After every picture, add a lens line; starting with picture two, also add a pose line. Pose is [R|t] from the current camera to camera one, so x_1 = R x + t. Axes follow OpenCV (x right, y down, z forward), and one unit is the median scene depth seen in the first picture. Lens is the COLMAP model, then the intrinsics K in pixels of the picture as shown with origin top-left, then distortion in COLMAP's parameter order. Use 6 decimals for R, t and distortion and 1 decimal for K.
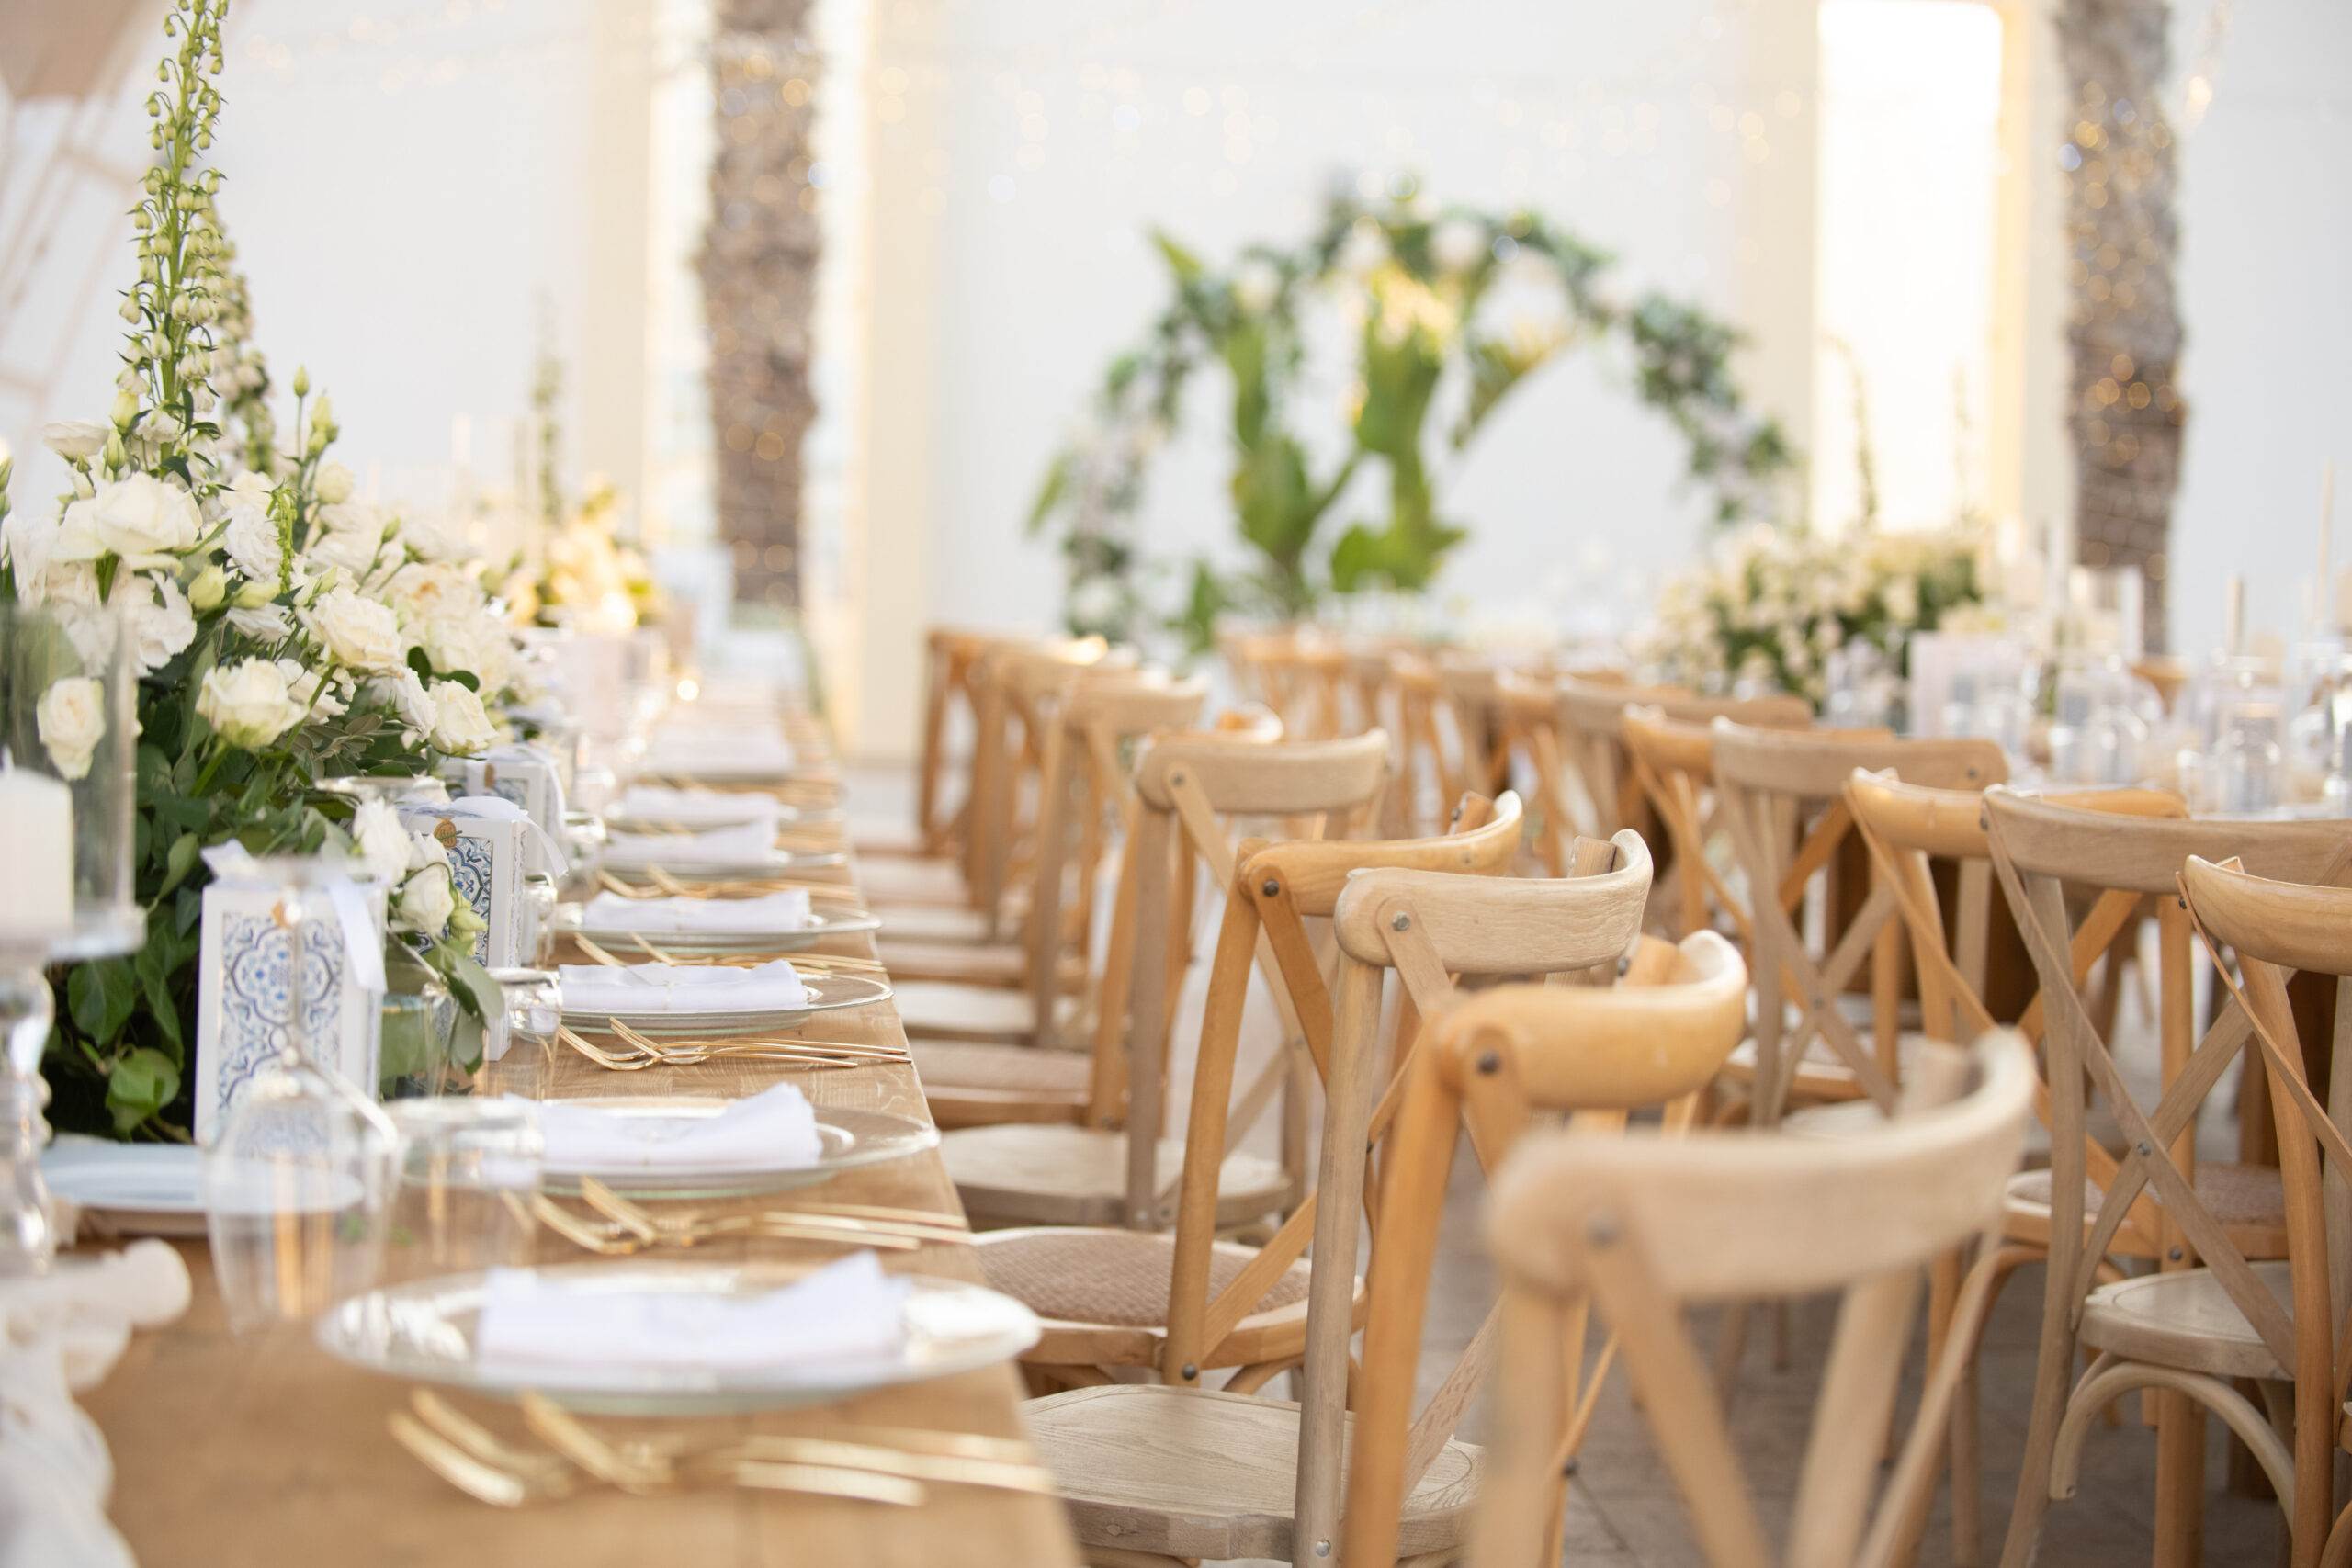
lens RADIAL K [[5020.9, 0, 1169.4], [0, 5020.9, 775.1], [0, 0, 1]] dist [-0.259186, 0.000000]
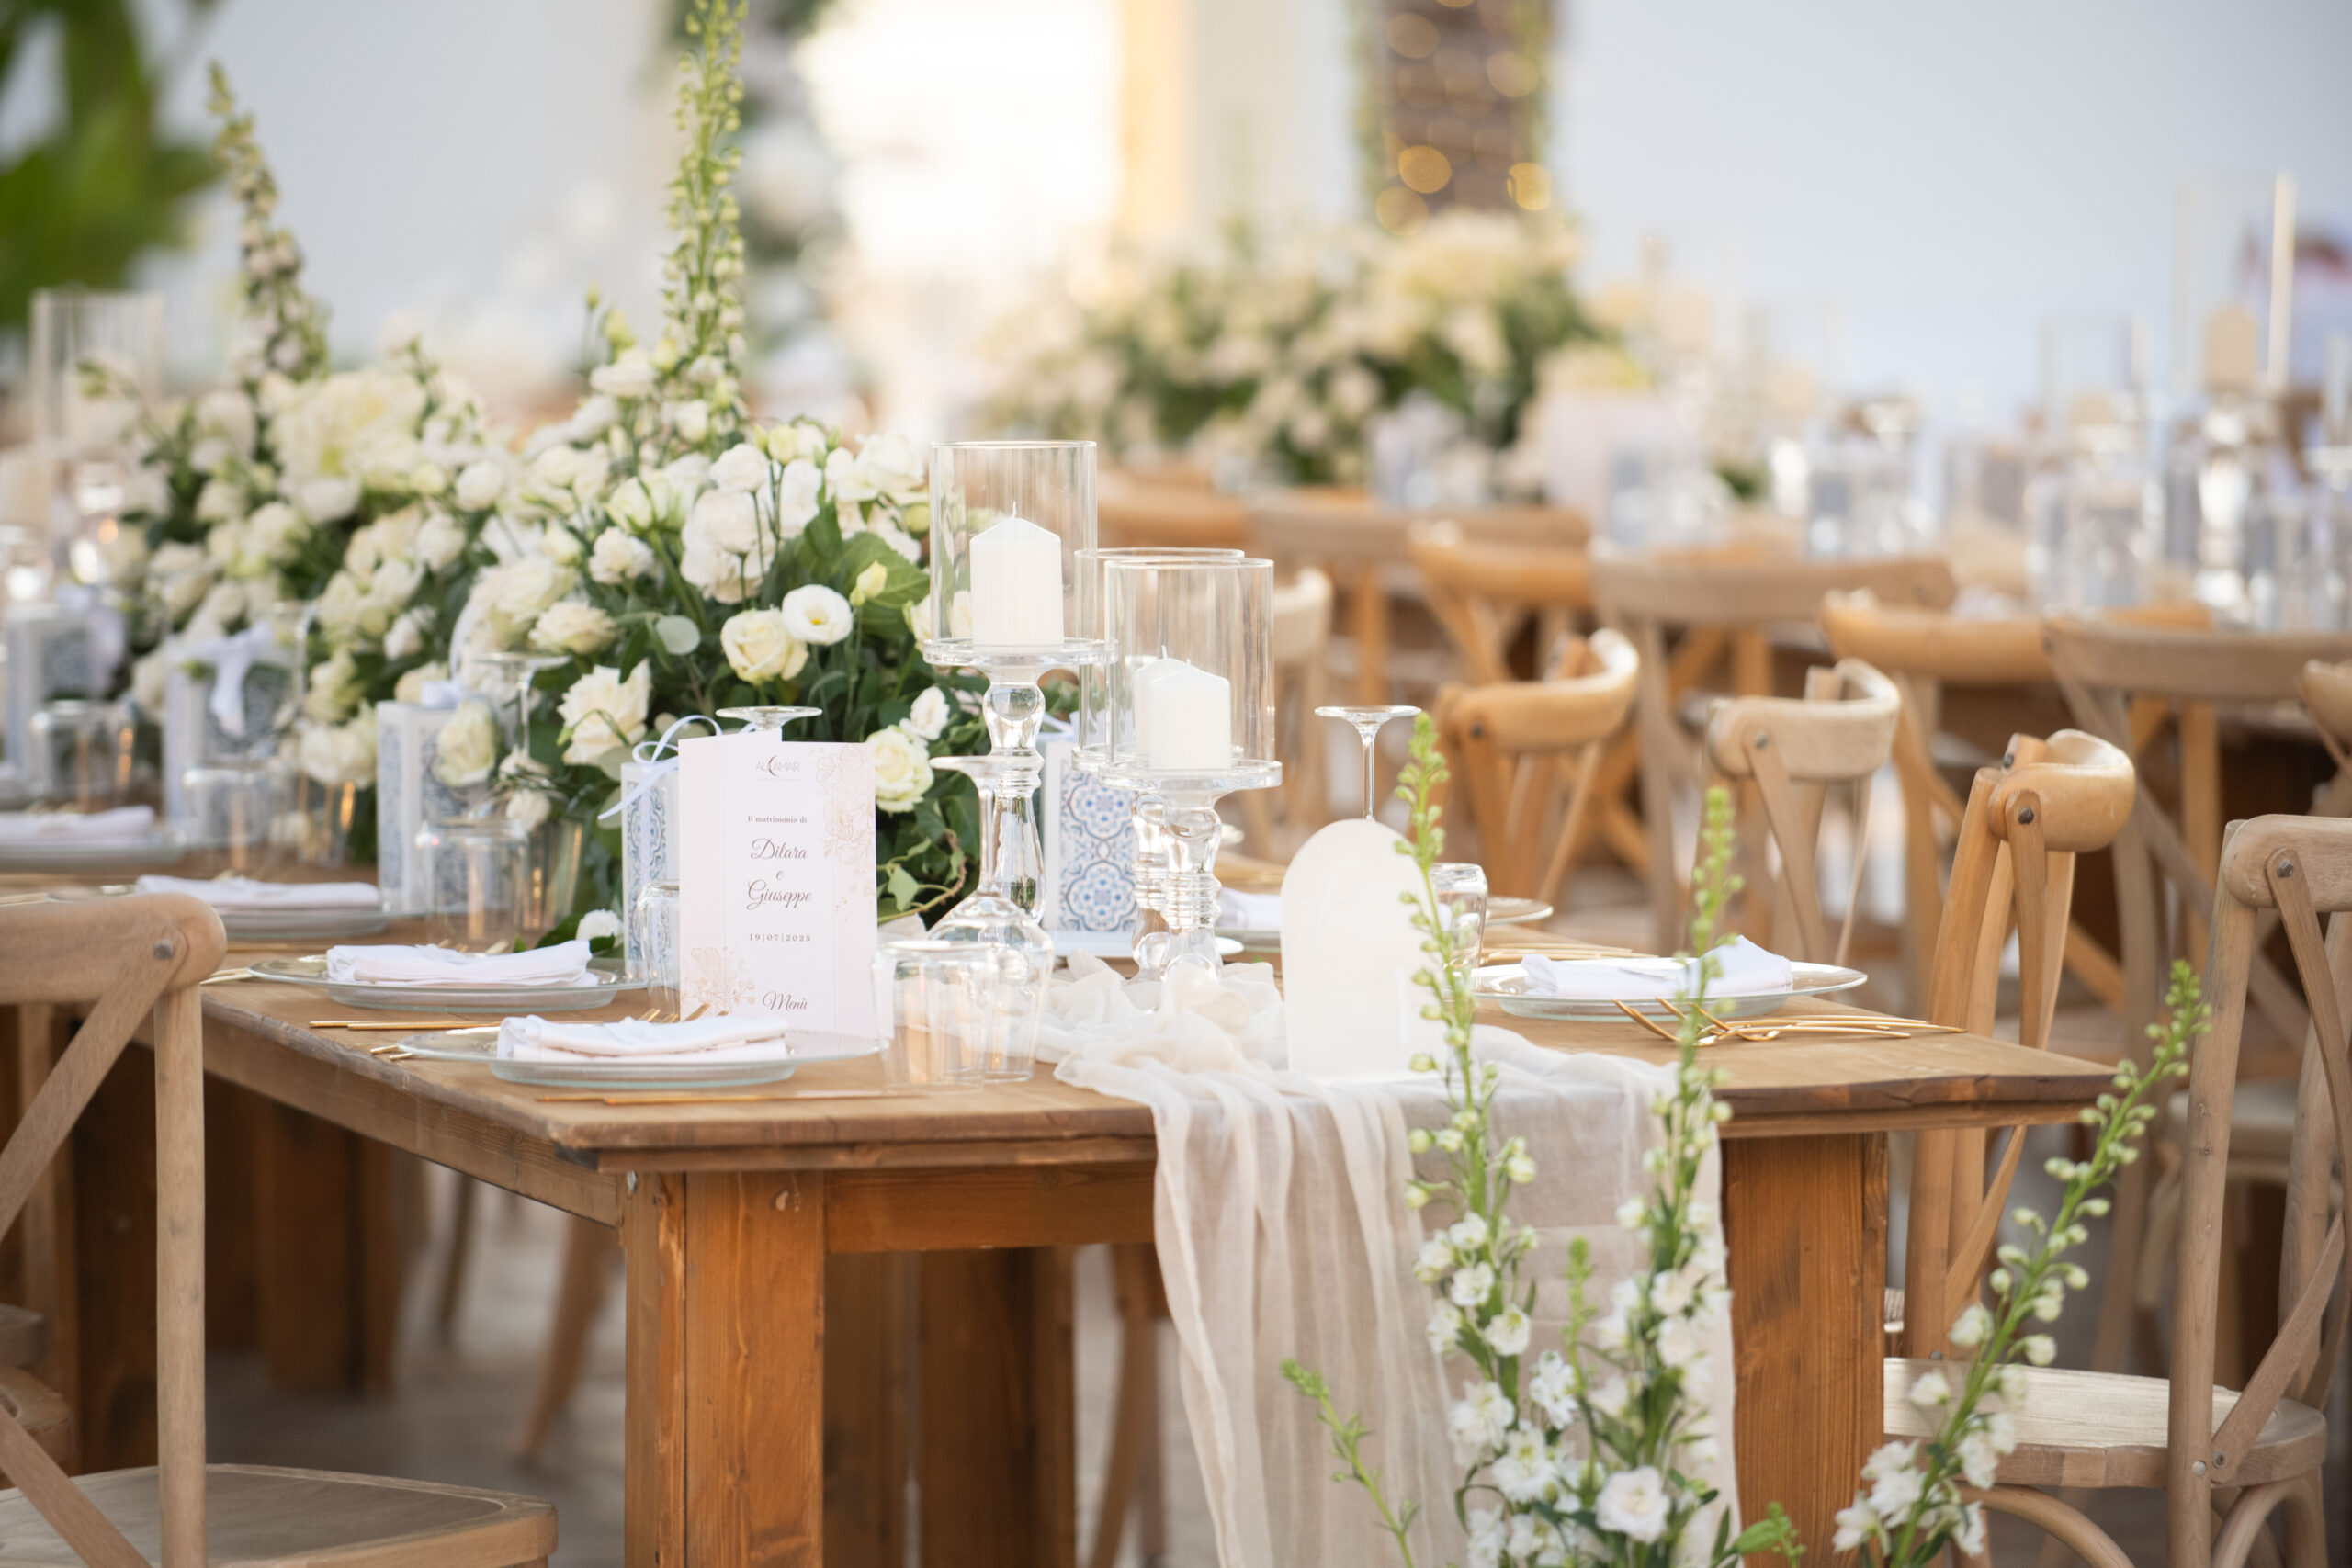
lens RADIAL K [[12624.6, 0, 1178.1], [0, 12624.6, 790.8], [0, 0, 1]] dist [0.987739, 0.000000]
pose [[0.976706, -0.042047, 0.210420, -0.758075], [0.038433, 0.999035, 0.021238, -0.030913], [-0.211110, -0.012656, 0.977380, -2.046212]]
